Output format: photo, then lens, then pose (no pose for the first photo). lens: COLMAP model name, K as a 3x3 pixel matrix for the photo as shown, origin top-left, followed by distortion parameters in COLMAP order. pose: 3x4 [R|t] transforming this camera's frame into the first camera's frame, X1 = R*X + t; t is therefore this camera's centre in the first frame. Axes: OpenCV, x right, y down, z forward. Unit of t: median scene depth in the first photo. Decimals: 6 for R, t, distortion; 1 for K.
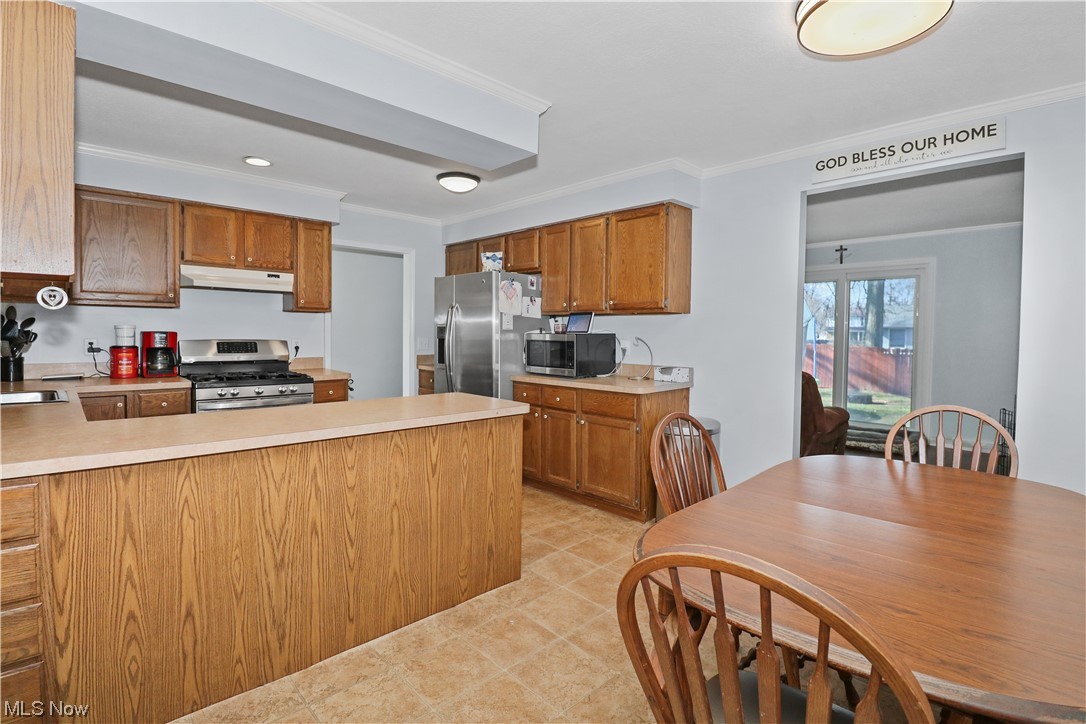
lens RADIAL K [[512.4, 0, 563.2], [0, 512.4, 352.0], [0, 0, 1]] dist [-0.001561, -0.012802]
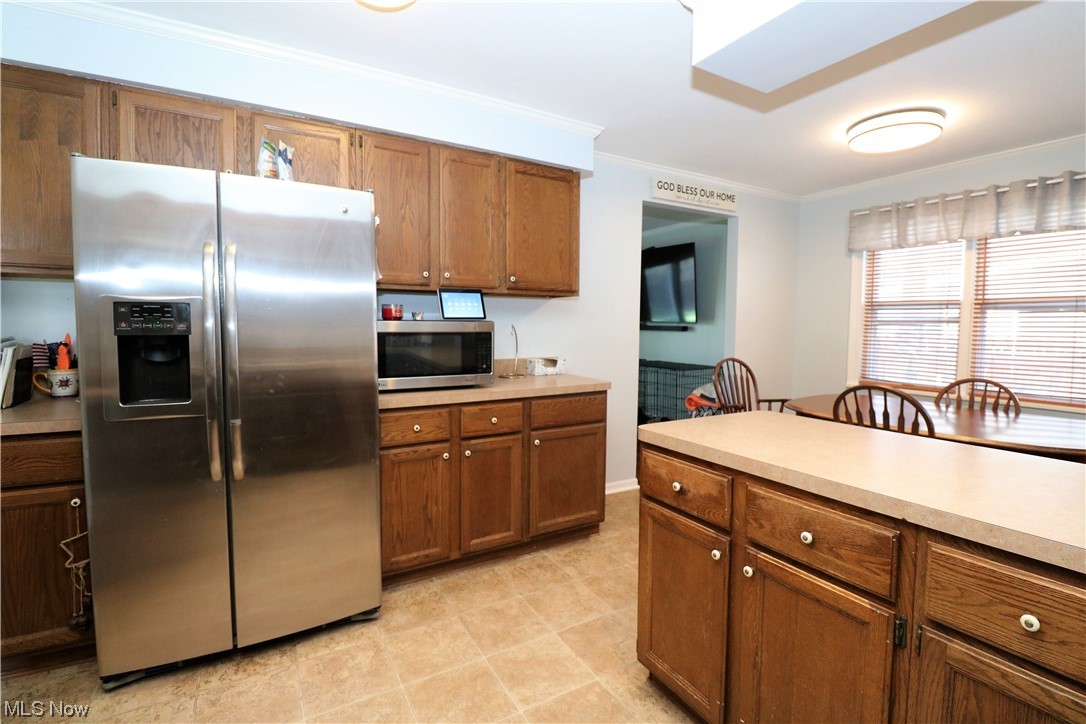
lens RADIAL K [[512.4, 0, 563.2], [0, 512.4, 352.0], [0, 0, 1]] dist [-0.001561, -0.012802]
pose [[0.231025, -0.061221, 0.971020, -0.723901], [0.032399, 0.997949, 0.055210, -0.033606], [-0.972408, 0.018705, 0.232535, 0.877676]]
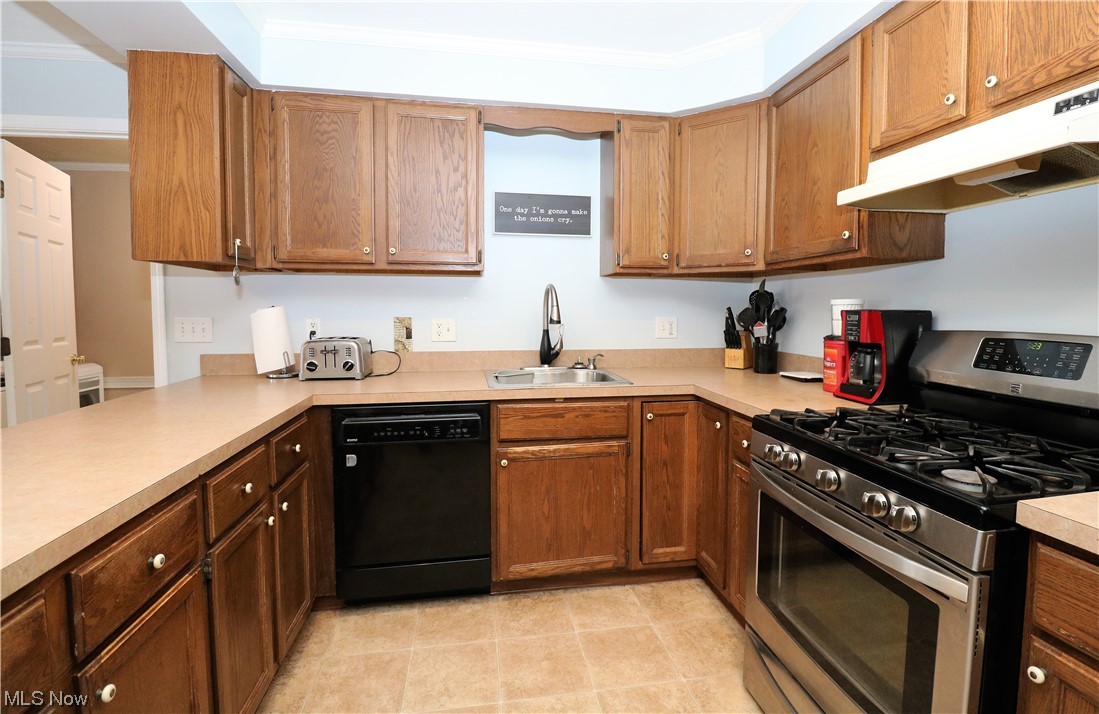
lens RADIAL K [[525.5, 0, 555.0], [0, 525.5, 334.9], [0, 0, 1]] dist [-0.000111, -0.017562]
pose [[-0.573761, 0.030649, -0.818449, -0.221475], [-0.042563, 0.996833, 0.067168, -0.039146], [0.817916, 0.073373, -0.570640, 1.137307]]
